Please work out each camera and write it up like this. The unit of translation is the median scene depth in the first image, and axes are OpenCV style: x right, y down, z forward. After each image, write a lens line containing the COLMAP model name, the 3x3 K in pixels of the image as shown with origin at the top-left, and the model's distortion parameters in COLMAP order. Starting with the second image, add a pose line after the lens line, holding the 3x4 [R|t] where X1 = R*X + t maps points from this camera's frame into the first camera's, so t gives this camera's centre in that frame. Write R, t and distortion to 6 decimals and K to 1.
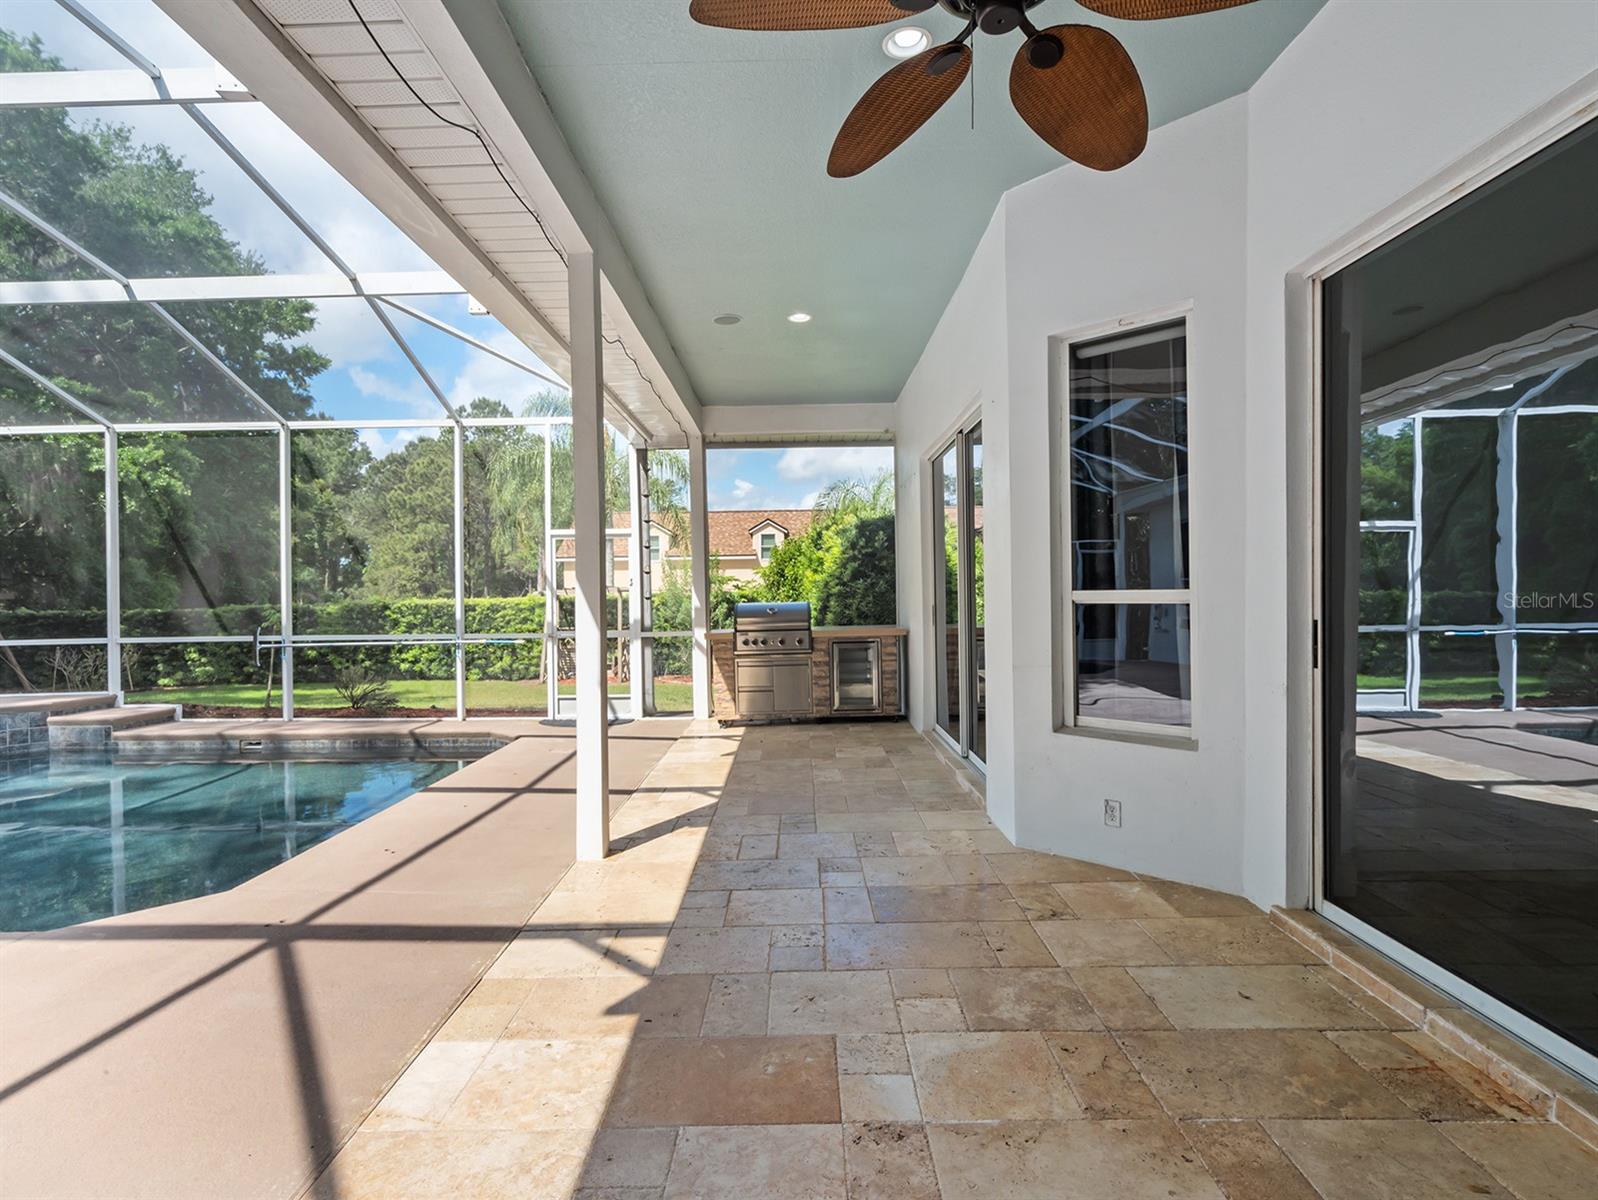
lens RADIAL K [[822.3, 0, 793.7], [0, 822.3, 605.5], [0, 0, 1]] dist [-0.003249, 0.001407]
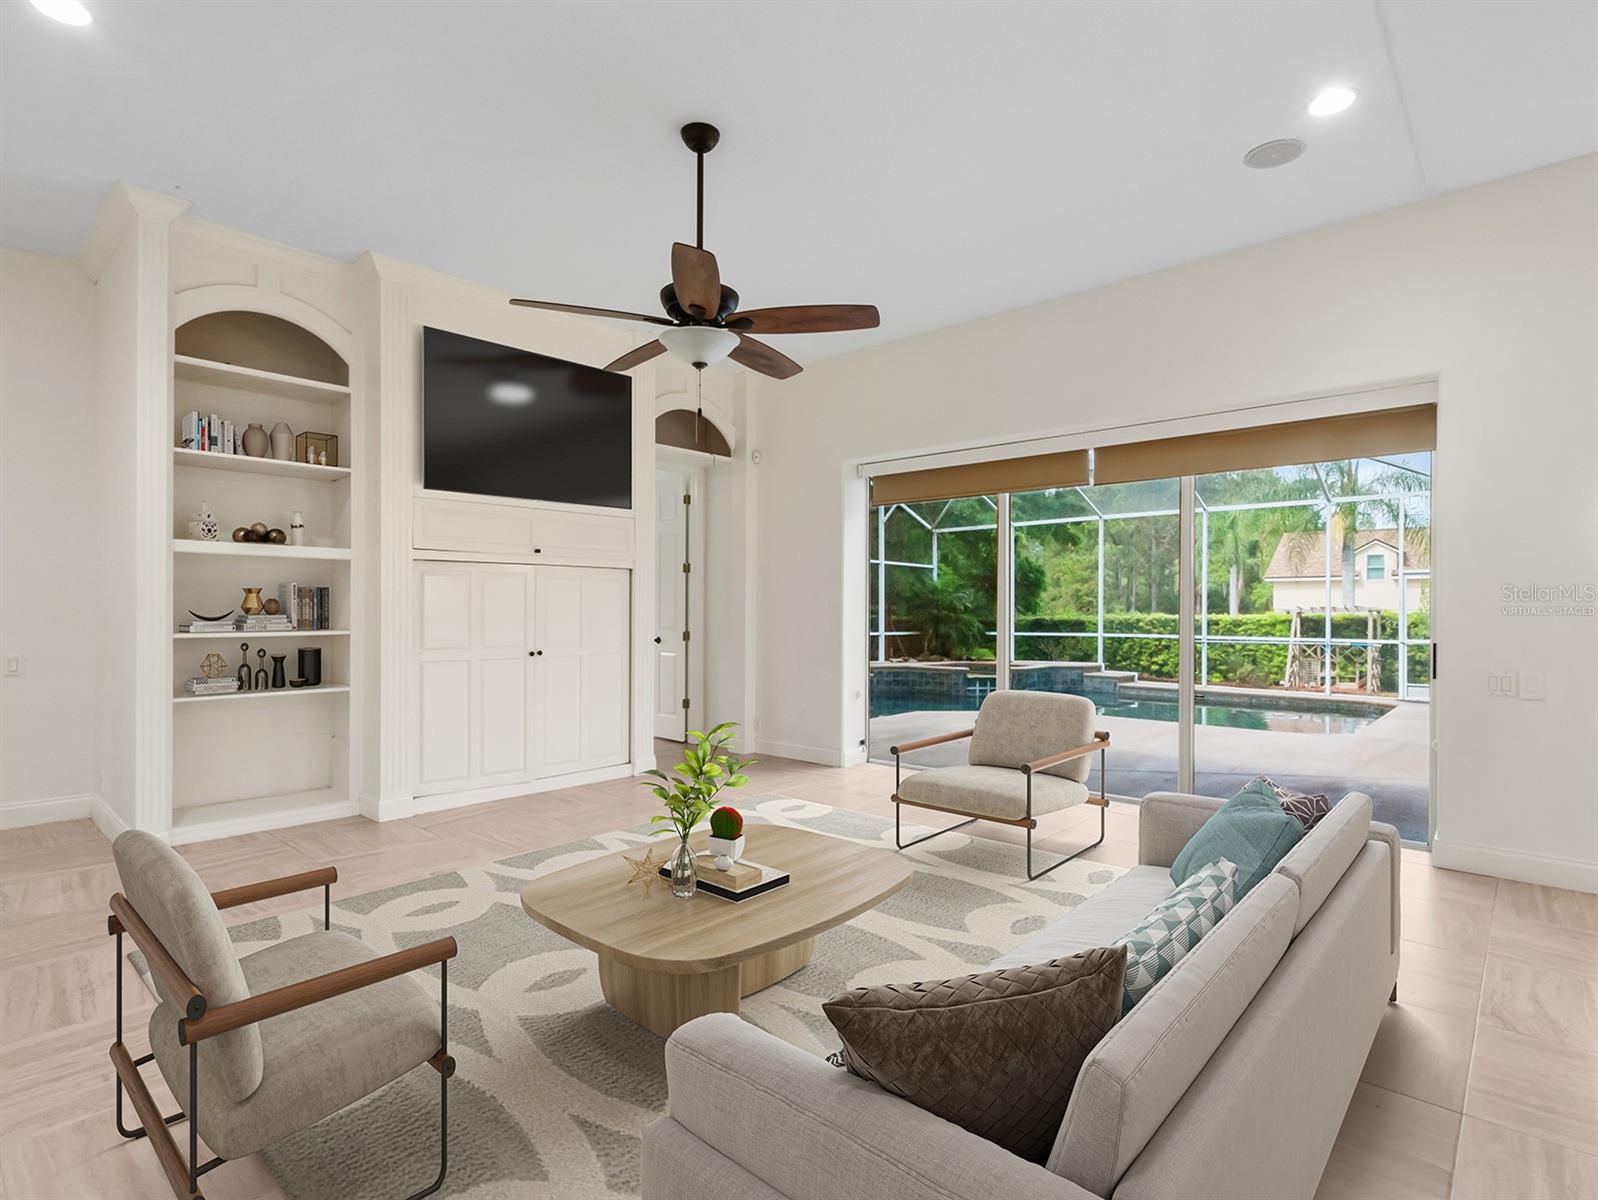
lens RADIAL K [[822.3, 0, 793.7], [0, 822.3, 605.5], [0, 0, 1]] dist [-0.003249, 0.001407]
pose [[0.747256, 0.012806, -0.664413, -0.135119], [-0.025420, 0.999633, -0.009322, 0.012745], [0.664050, 0.023855, 0.747307, -0.797758]]
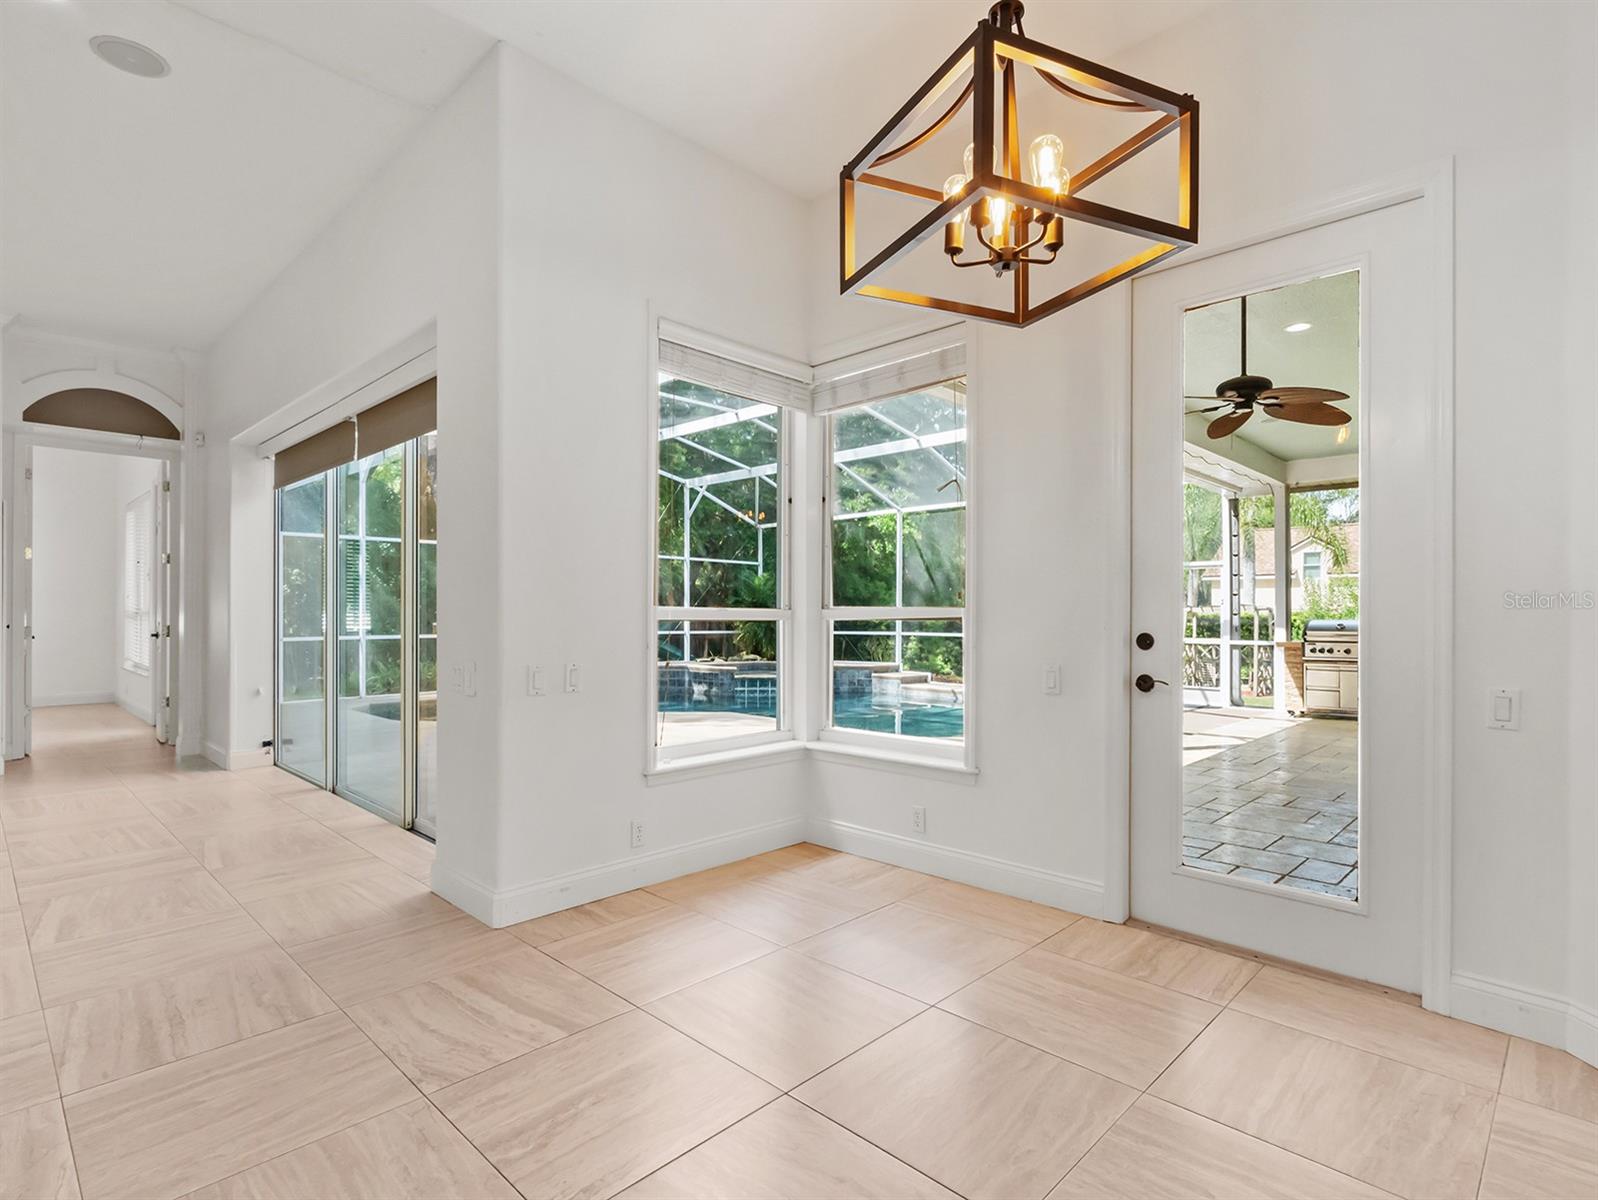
lens RADIAL K [[822.3, 0, 793.7], [0, 822.3, 605.5], [0, 0, 1]] dist [-0.003249, 0.001407]
pose [[0.724414, 0.010482, -0.689285, 0.205510], [-0.024730, 0.999636, -0.010789, 0.008254], [0.688921, 0.024862, 0.724410, -0.408217]]
